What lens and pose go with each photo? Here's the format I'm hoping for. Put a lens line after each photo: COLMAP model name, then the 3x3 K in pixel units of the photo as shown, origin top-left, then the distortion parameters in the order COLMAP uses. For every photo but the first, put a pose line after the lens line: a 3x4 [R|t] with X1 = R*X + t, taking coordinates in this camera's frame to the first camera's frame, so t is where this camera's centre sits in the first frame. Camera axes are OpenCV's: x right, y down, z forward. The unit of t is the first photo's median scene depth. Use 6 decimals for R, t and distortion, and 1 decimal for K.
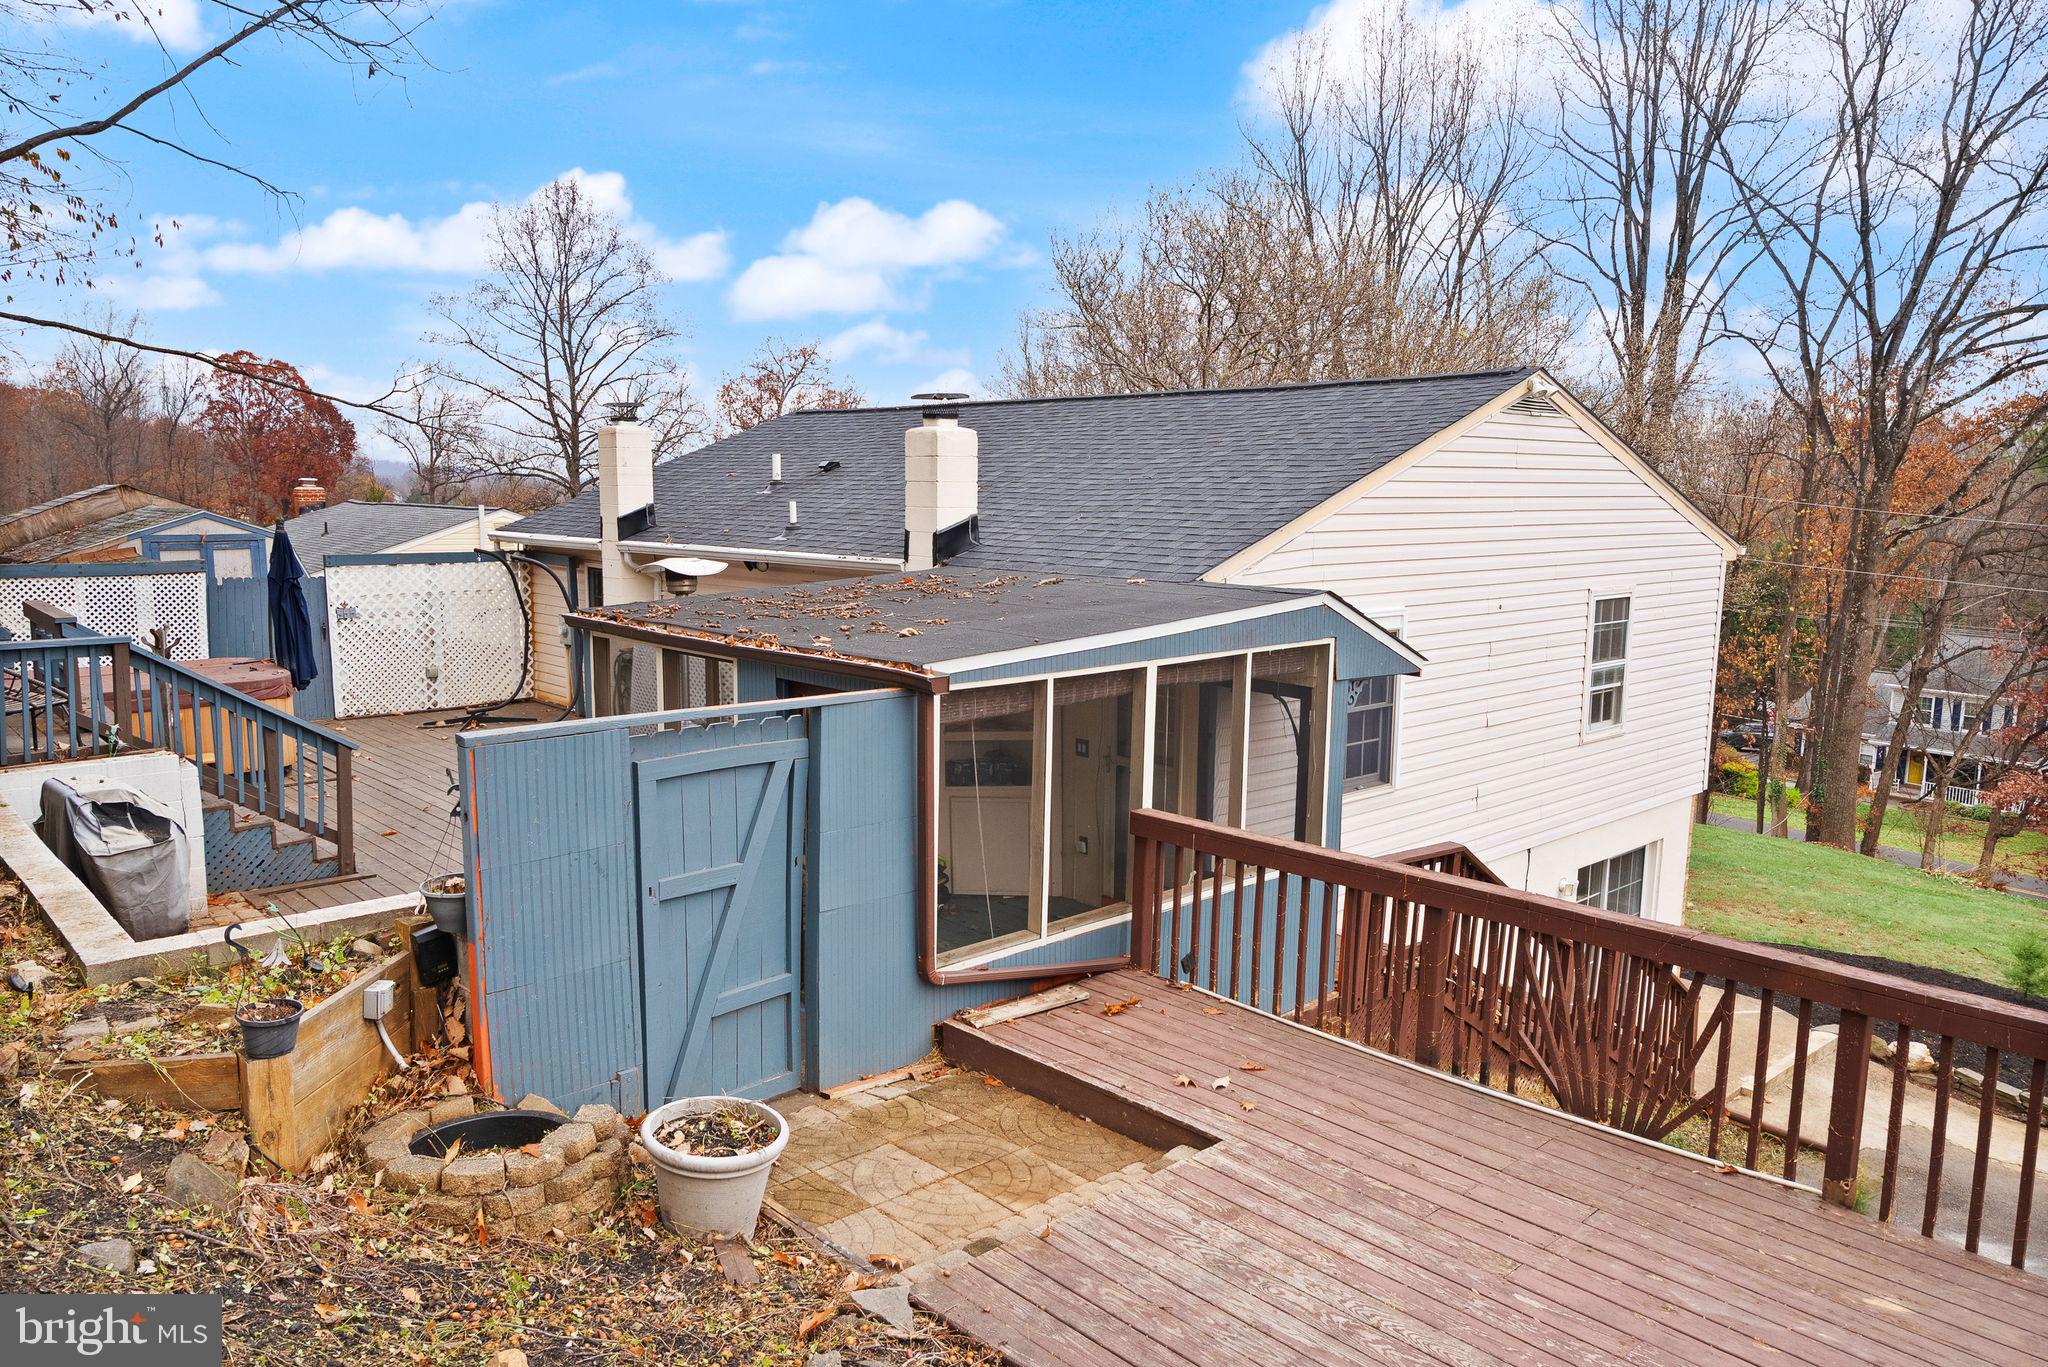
lens RADIAL K [[1438.7, 0, 1018.4], [0, 1438.7, 687.9], [0, 0, 1]] dist [-0.006568, -0.004127]
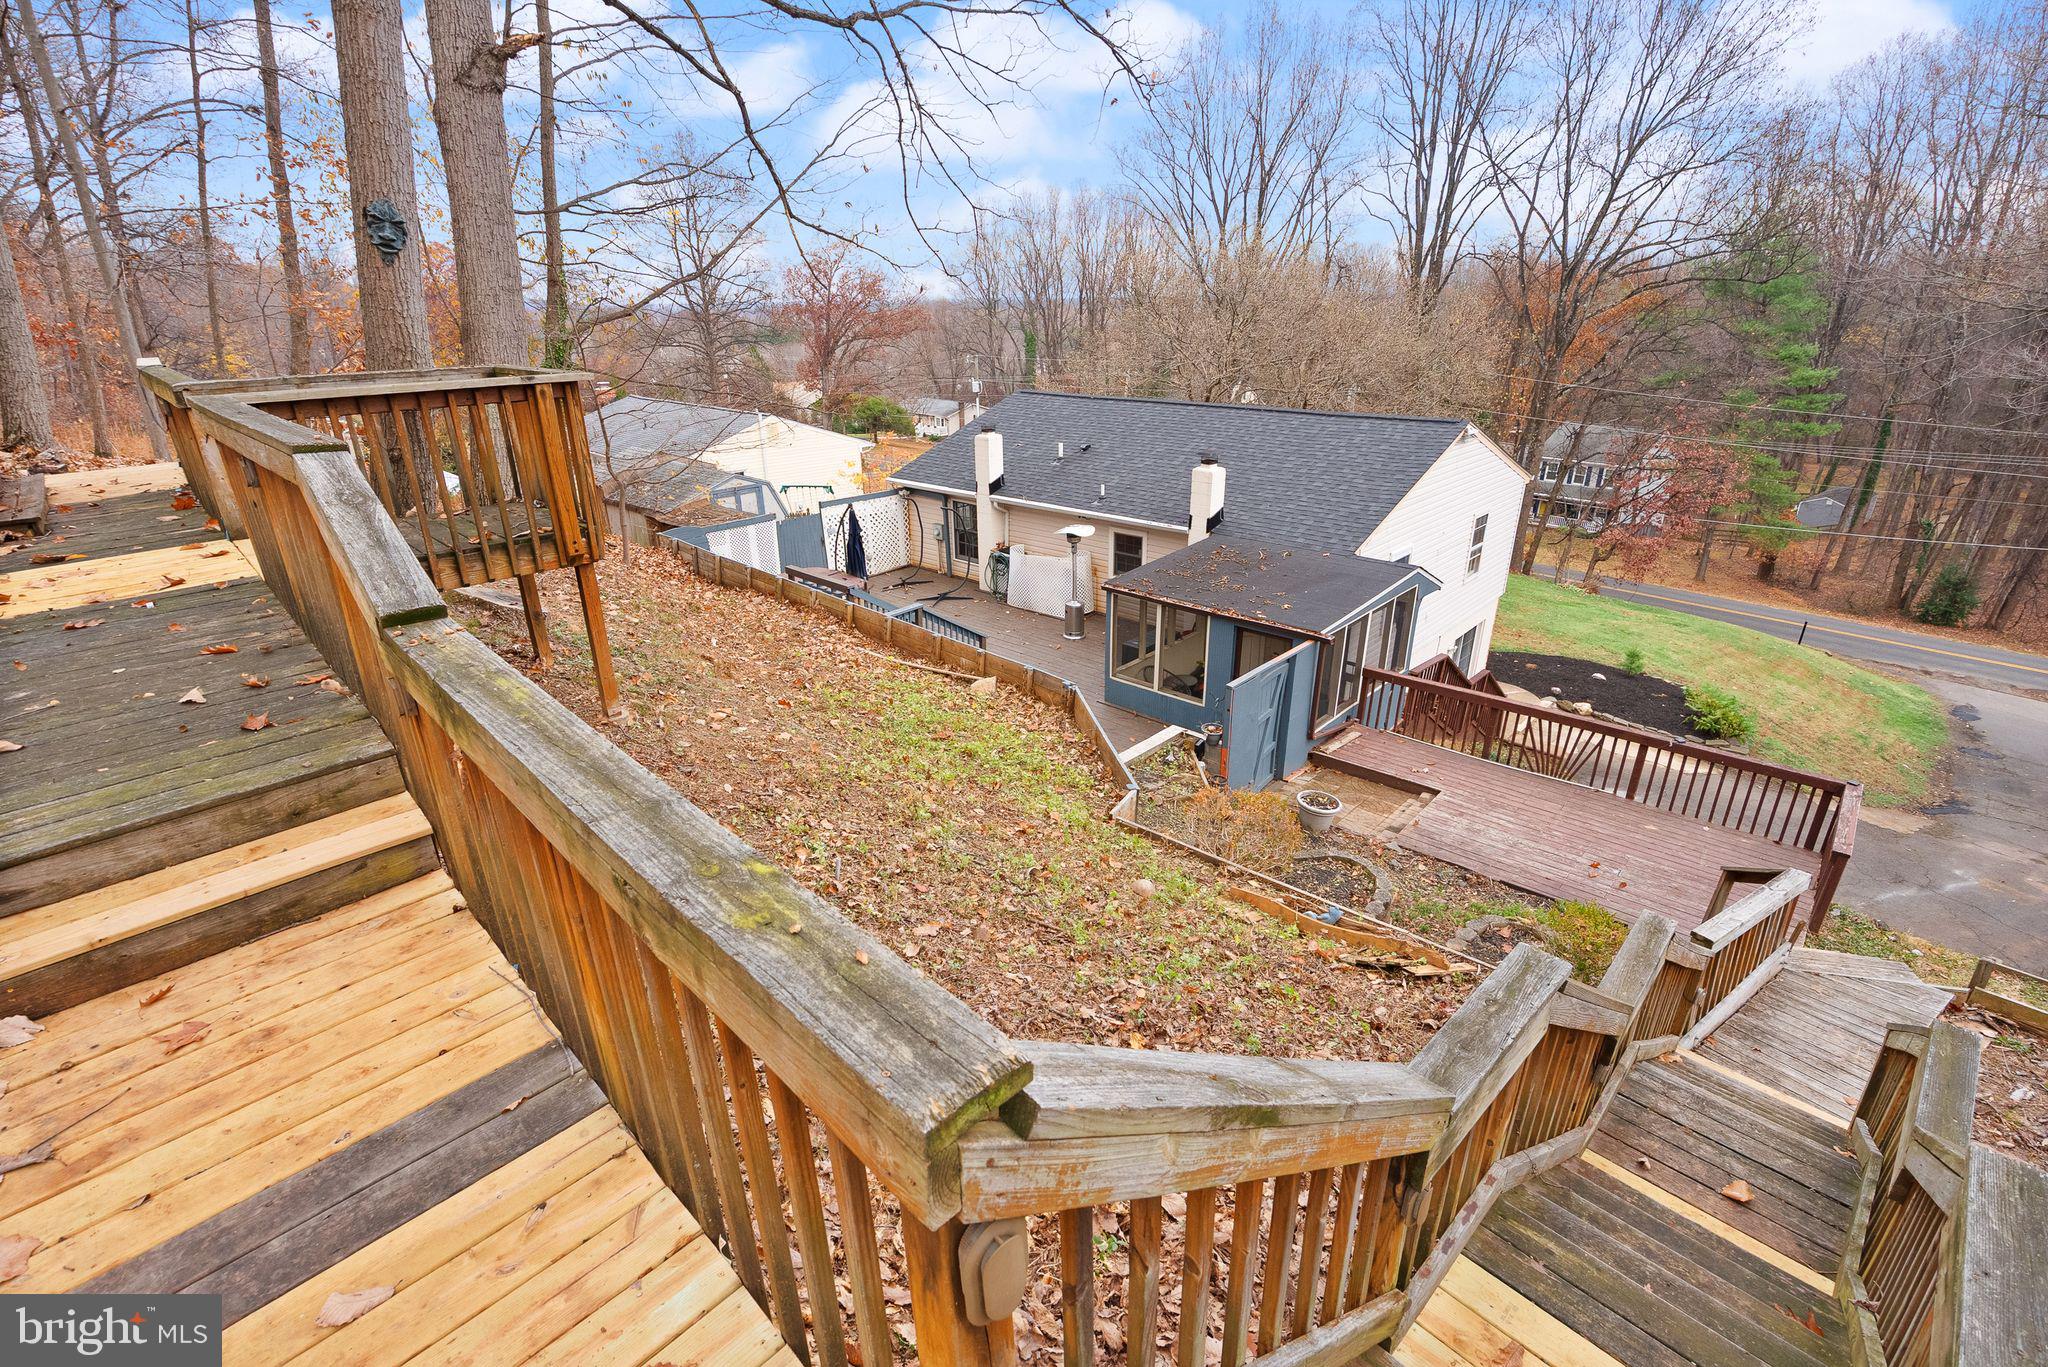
lens RADIAL K [[949.1, 0, 1032.4], [0, 949.1, 688.5], [0, 0, 1]] dist [-0.003218, 0.000198]
pose [[0.995346, -0.055909, 0.078483, -0.335179], [0.034691, 0.967767, 0.249447, -0.167879], [-0.089900, -0.245564, 0.965203, -0.323266]]
